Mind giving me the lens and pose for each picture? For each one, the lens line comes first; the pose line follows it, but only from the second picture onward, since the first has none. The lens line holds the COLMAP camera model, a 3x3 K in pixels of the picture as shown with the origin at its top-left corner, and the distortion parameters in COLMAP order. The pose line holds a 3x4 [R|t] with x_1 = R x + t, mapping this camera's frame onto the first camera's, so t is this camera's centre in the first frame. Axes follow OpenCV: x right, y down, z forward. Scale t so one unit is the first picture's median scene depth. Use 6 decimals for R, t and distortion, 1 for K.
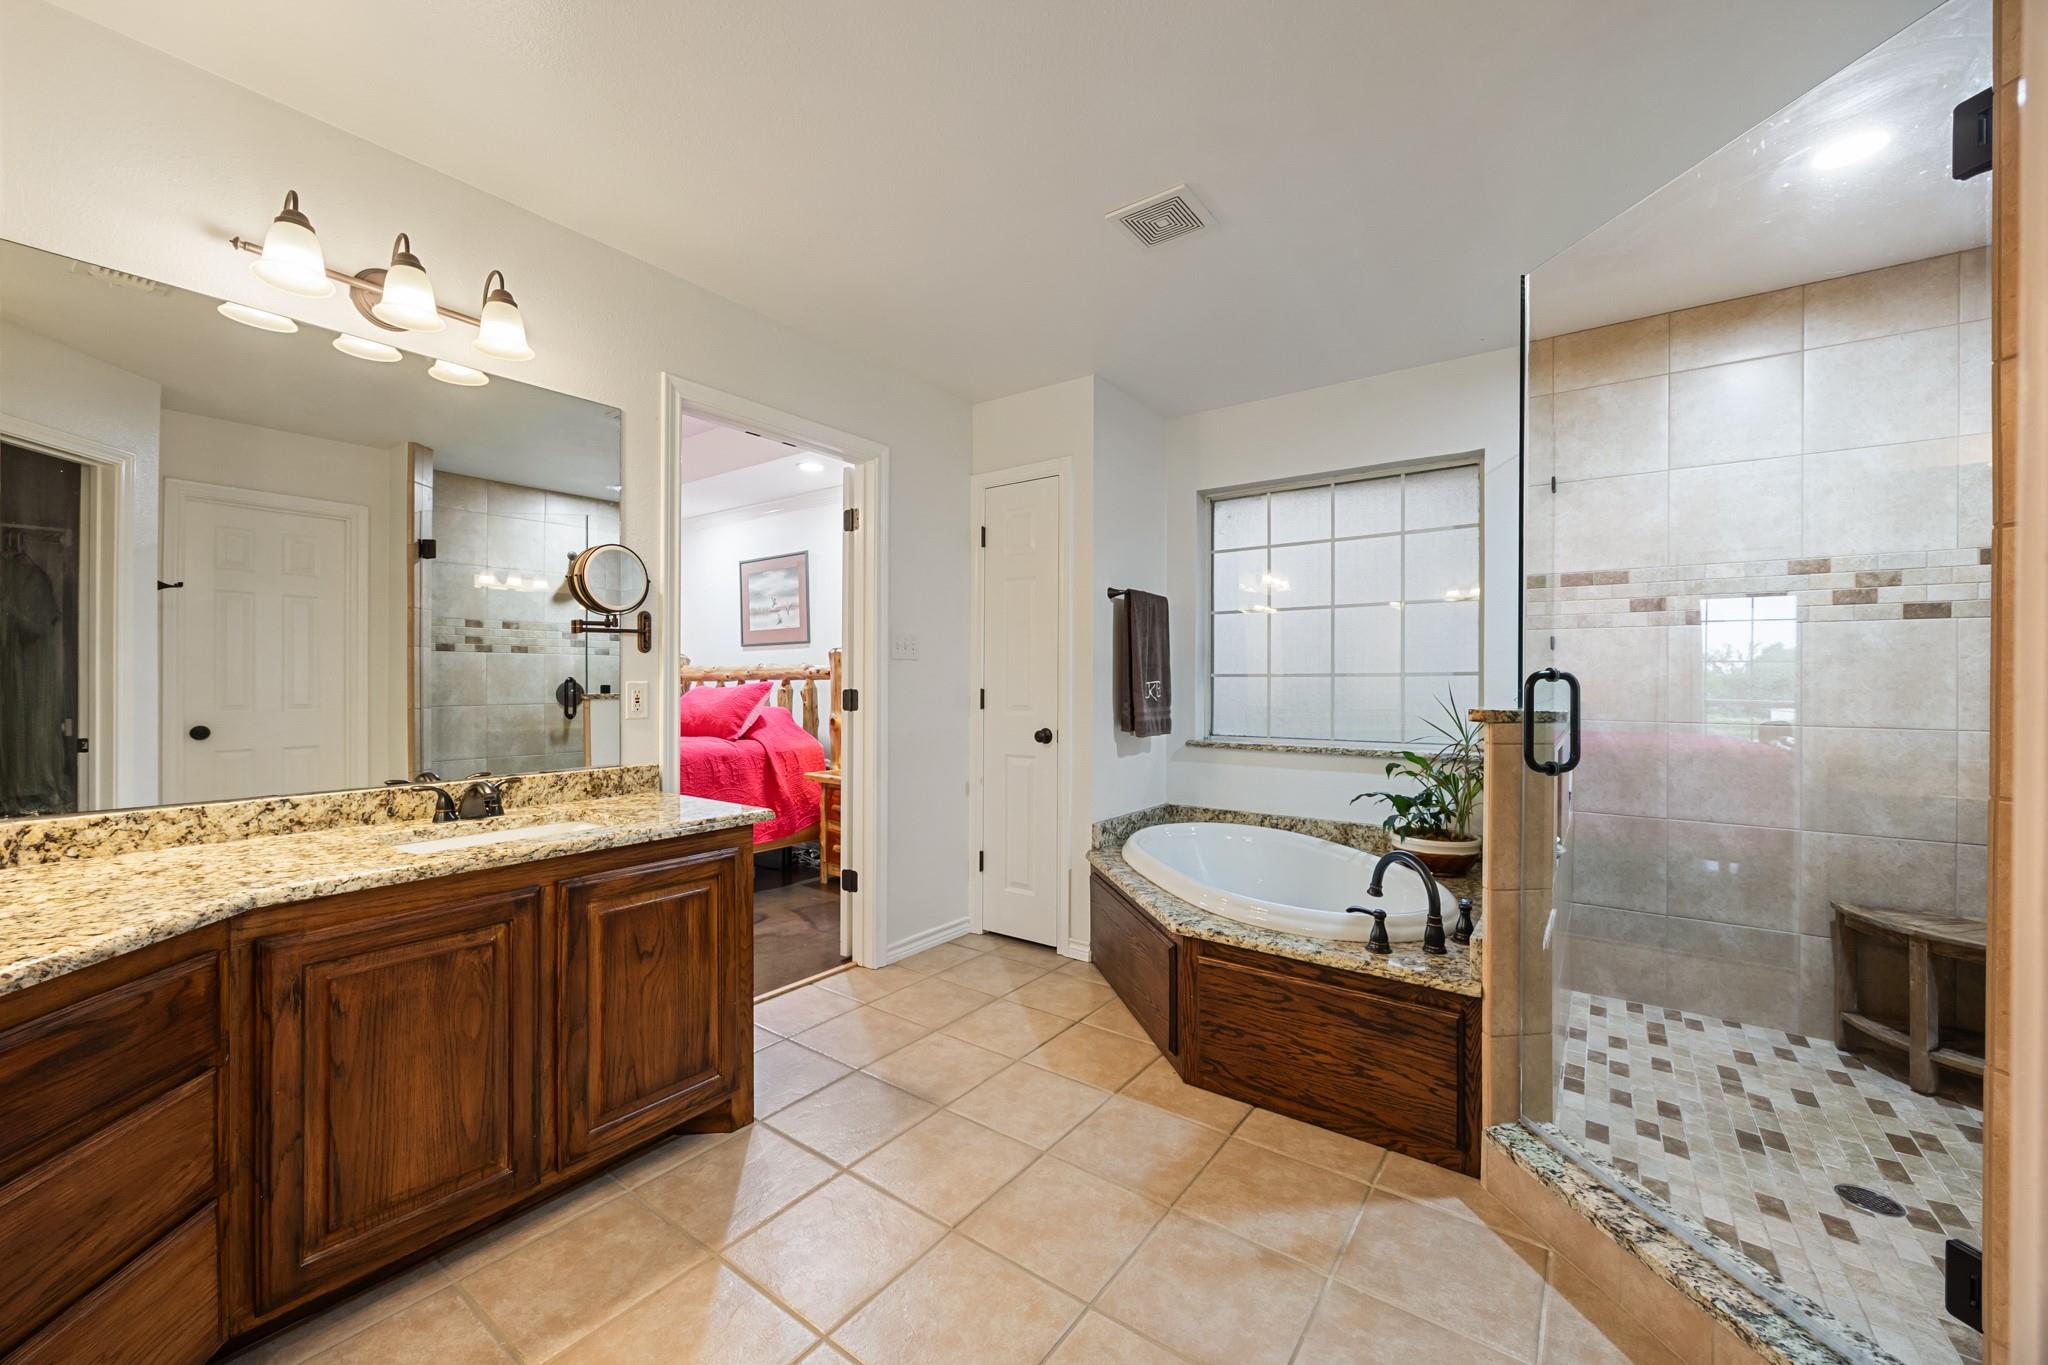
lens RADIAL K [[793.4, 0, 1024.0], [0, 793.4, 682.5], [0, 0, 1]] dist [-0.000441, -0.000058]
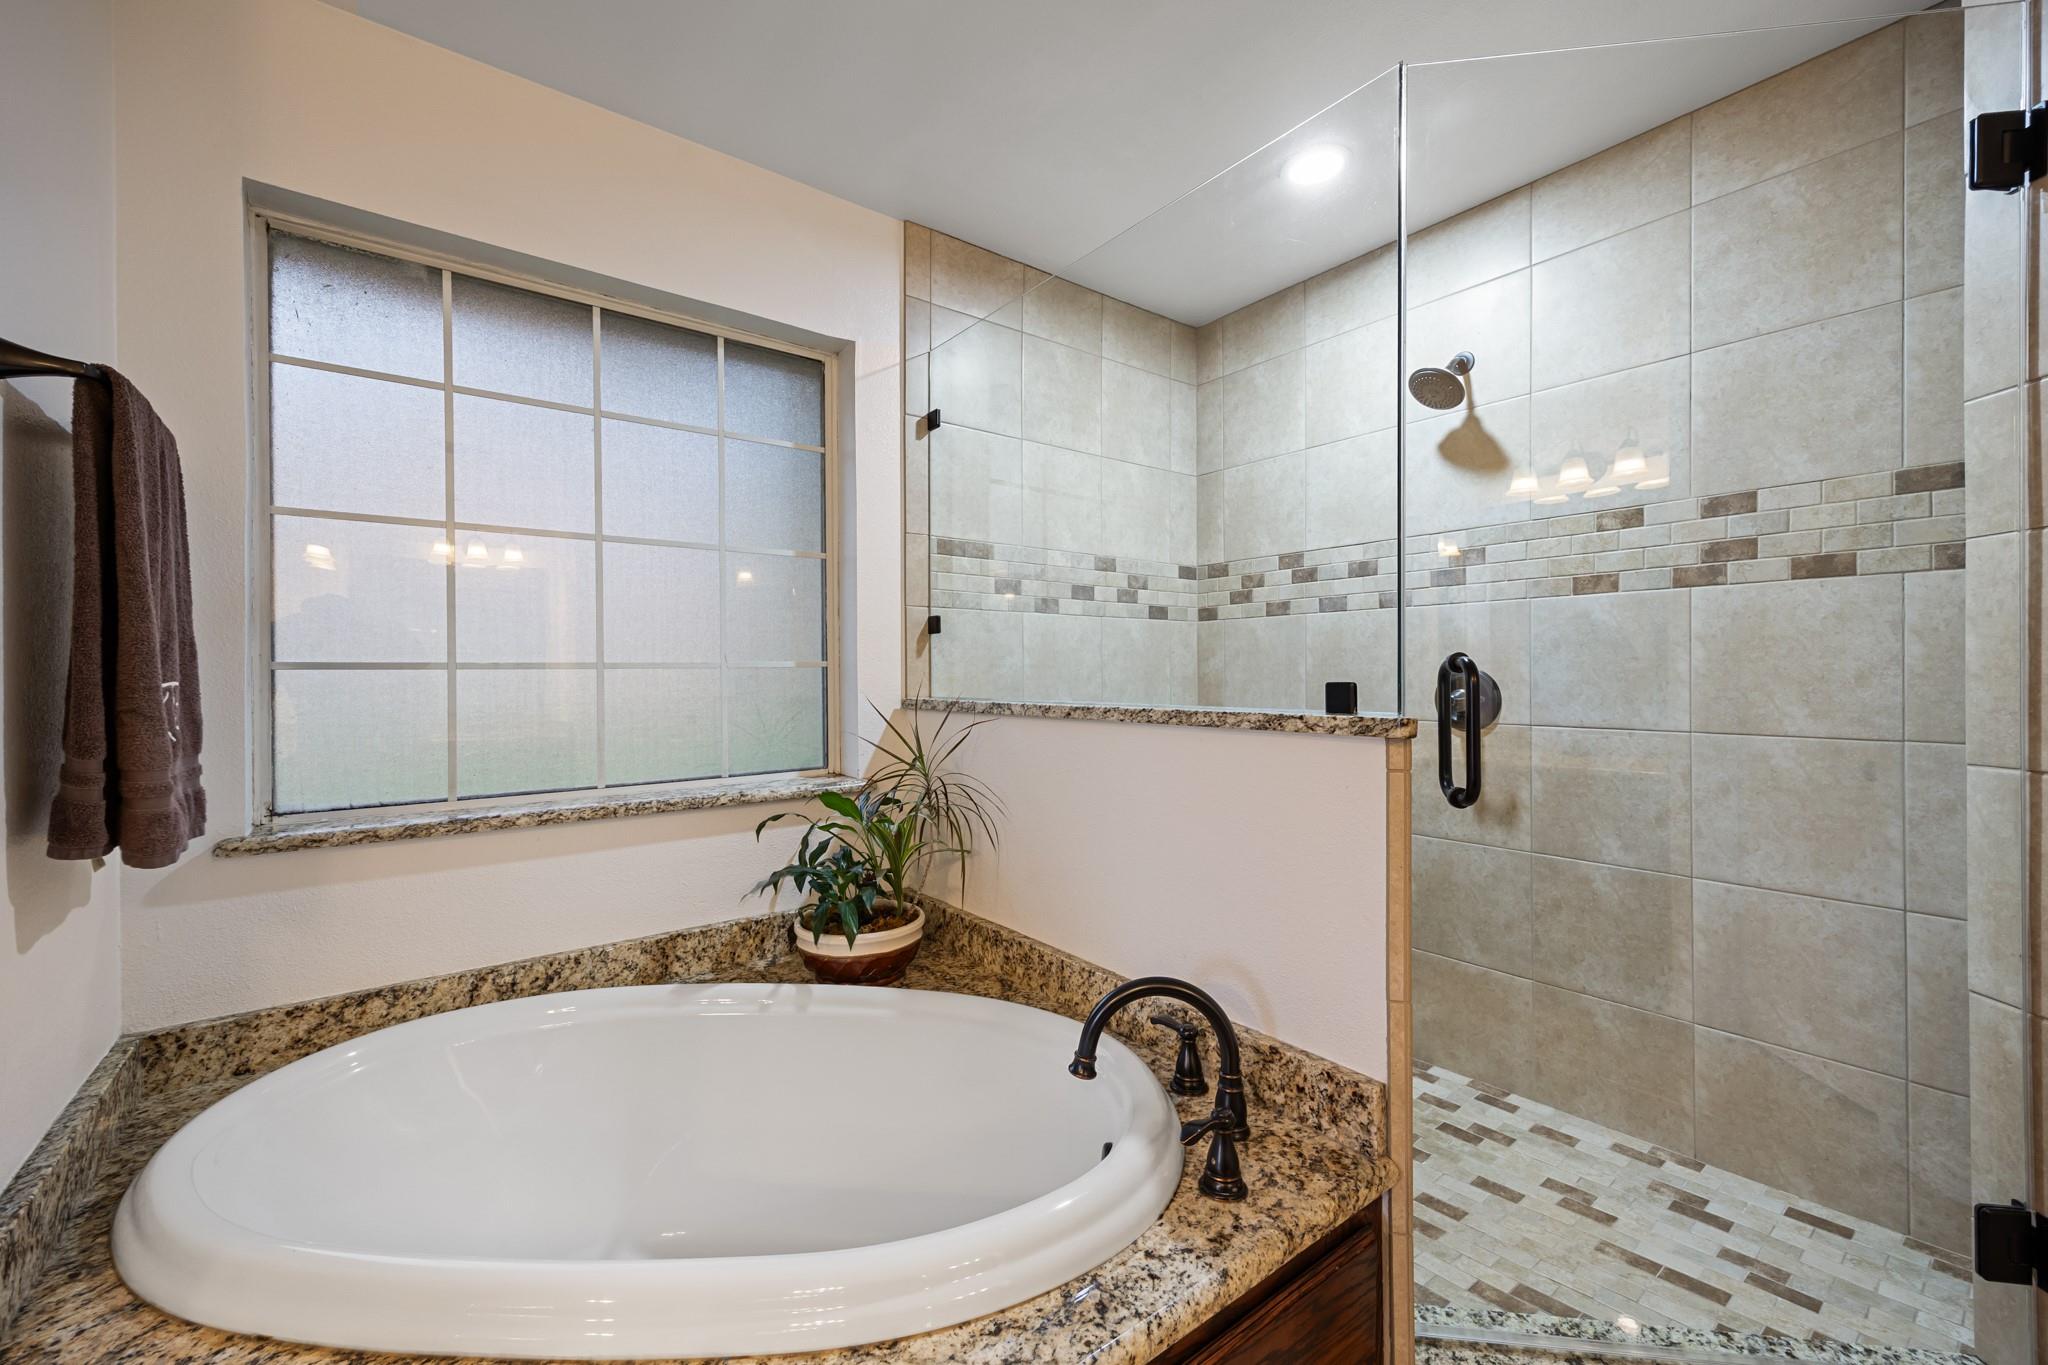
lens RADIAL K [[822.2, 0, 1026.4], [0, 822.2, 670.7], [0, 0, 1]] dist [-0.001987, -0.000420]
pose [[0.263652, -0.004287, 0.964608, -0.083244], [0.005289, 0.999982, 0.002999, -0.006947], [-0.964603, 0.004311, 0.263670, 0.712243]]
